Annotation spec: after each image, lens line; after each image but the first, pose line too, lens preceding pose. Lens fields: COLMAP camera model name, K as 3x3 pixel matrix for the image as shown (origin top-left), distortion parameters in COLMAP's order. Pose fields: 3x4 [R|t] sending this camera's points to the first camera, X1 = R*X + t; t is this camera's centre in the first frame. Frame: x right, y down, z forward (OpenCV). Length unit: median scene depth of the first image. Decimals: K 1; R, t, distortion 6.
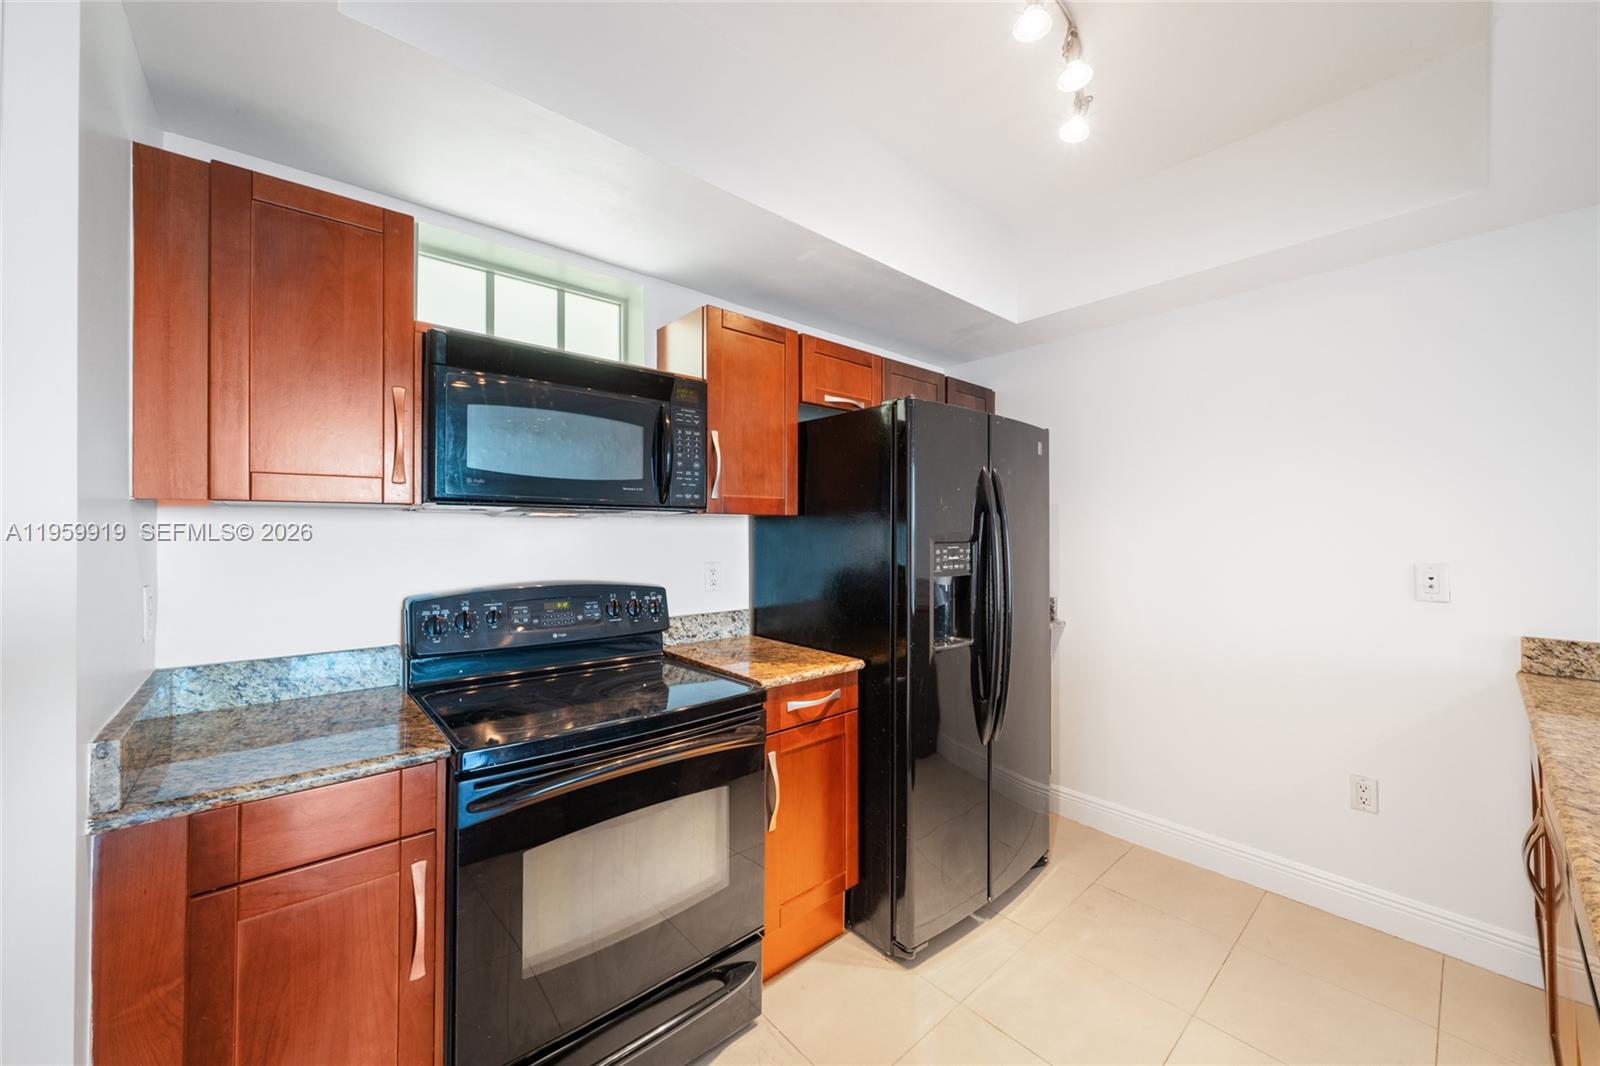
lens RADIAL K [[596.5, 0, 790.6], [0, 596.5, 524.6], [0, 0, 1]] dist [0.001411, -0.000115]
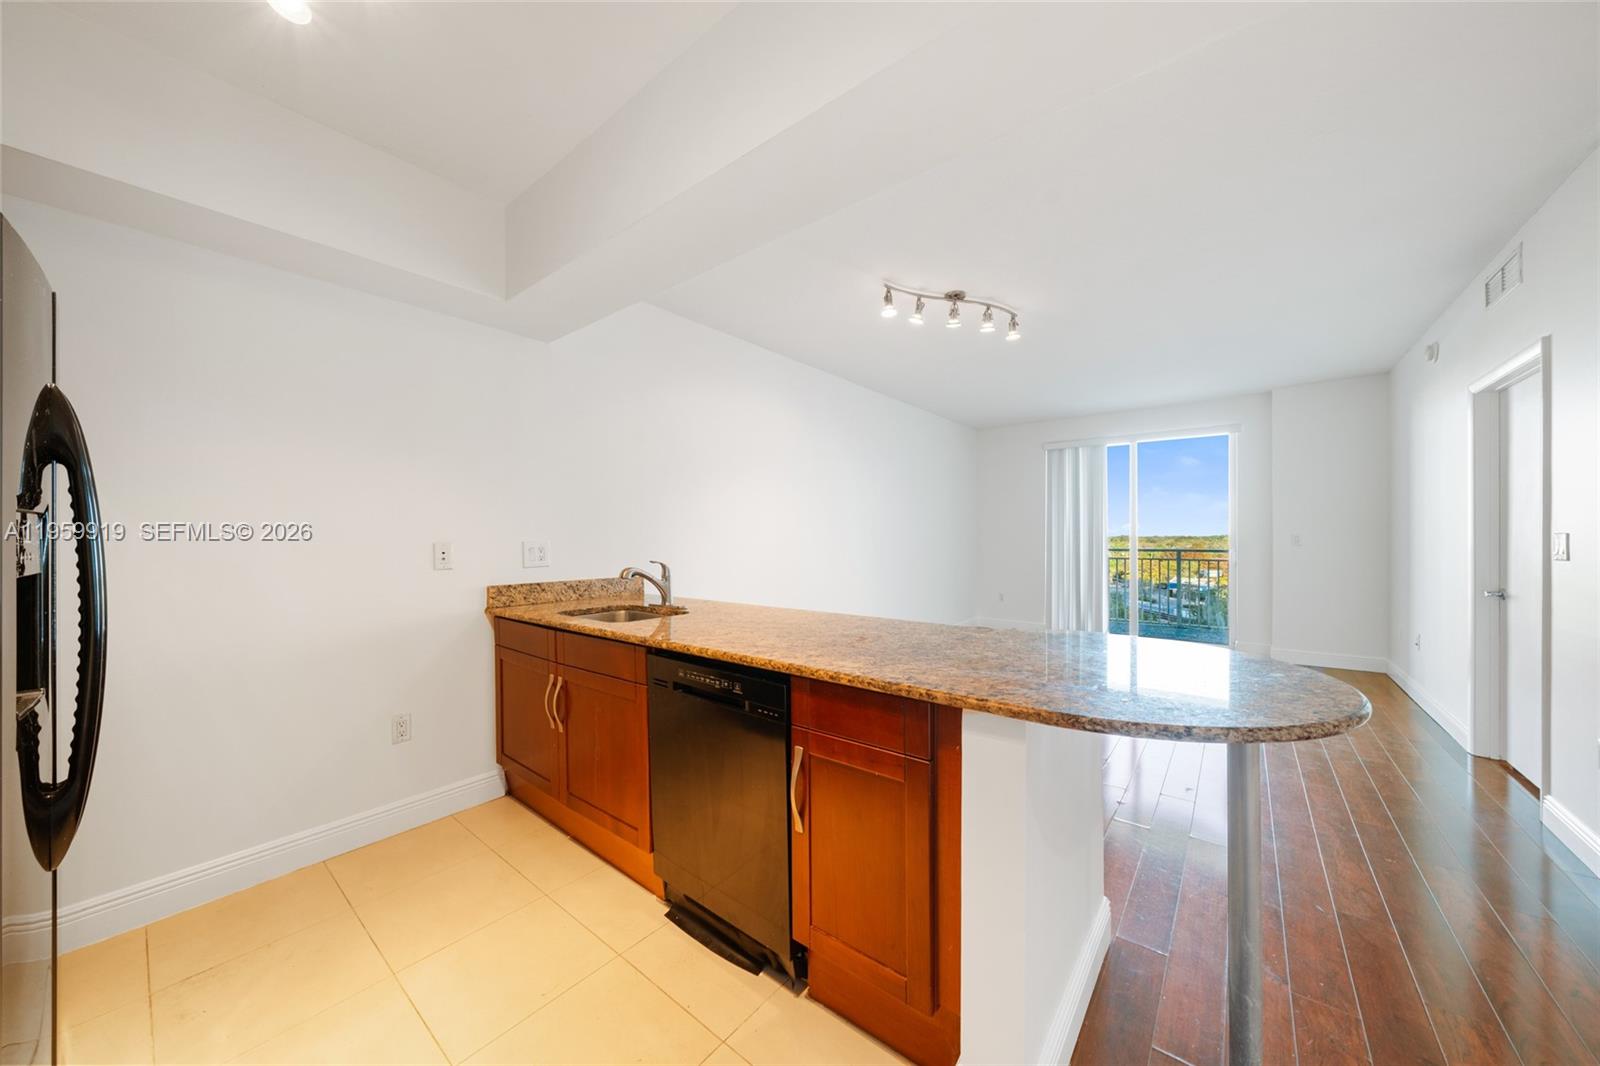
lens RADIAL K [[548.4, 0, 797.8], [0, 548.4, 537.3], [0, 0, 1]] dist [-0.000762, -0.000018]
pose [[-0.179021, -0.001464, 0.983844, -0.341589], [-0.010275, 0.999947, -0.000381, 0.046257], [-0.983792, -0.010177, -0.179027, 0.424178]]
